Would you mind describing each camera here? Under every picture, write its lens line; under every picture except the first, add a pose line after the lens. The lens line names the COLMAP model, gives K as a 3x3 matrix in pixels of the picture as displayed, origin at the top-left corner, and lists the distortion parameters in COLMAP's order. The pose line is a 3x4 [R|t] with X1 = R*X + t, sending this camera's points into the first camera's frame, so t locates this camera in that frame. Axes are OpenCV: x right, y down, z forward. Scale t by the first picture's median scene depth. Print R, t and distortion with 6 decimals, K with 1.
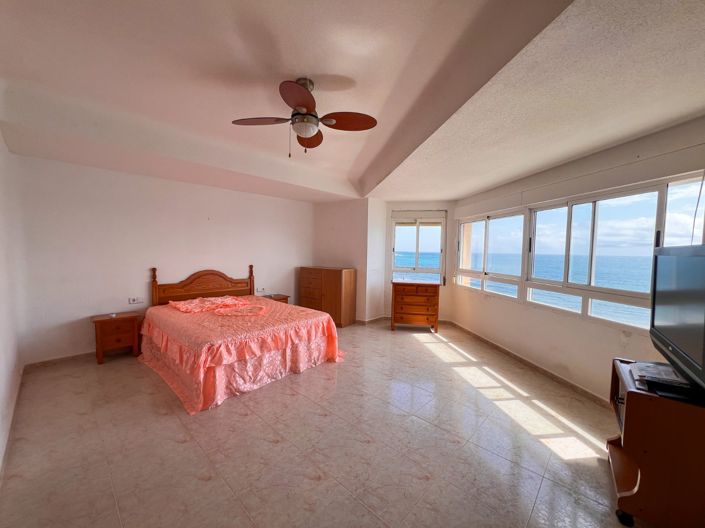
lens RADIAL K [[279.5, 0, 350.9], [0, 279.5, 262.2], [0, 0, 1]] dist [0.001121, 0.000037]
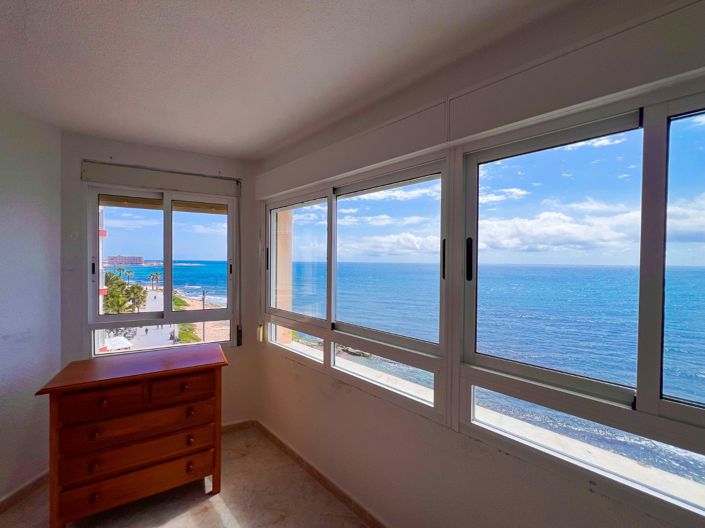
lens RADIAL K [[279.5, 0, 350.9], [0, 279.5, 262.2], [0, 0, 1]] dist [0.001121, 0.000037]
pose [[0.787558, -0.018636, 0.615959, 0.248779], [0.038877, 0.999054, -0.019481, -0.044463], [-0.615013, 0.039289, 0.787538, 0.654136]]
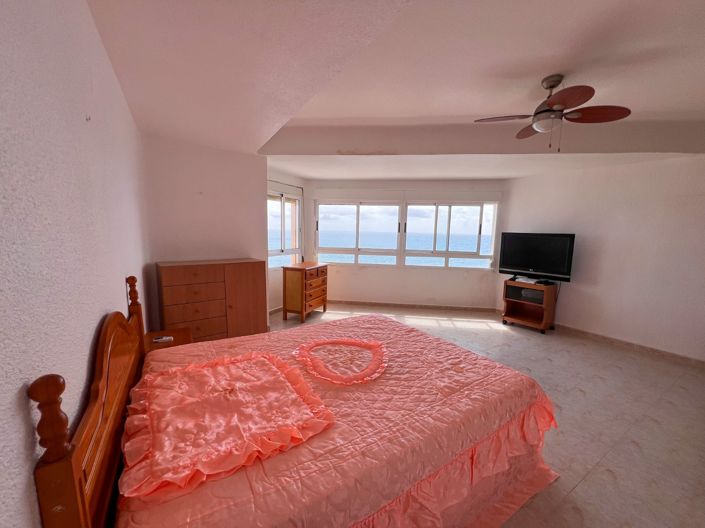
lens RADIAL K [[279.5, 0, 350.9], [0, 279.5, 262.2], [0, 0, 1]] dist [0.001121, 0.000037]
pose [[0.273910, -0.120681, 0.954154, -0.699807], [0.025790, 0.992661, 0.118148, -0.049526], [-0.961410, -0.007754, 0.275012, 0.695434]]
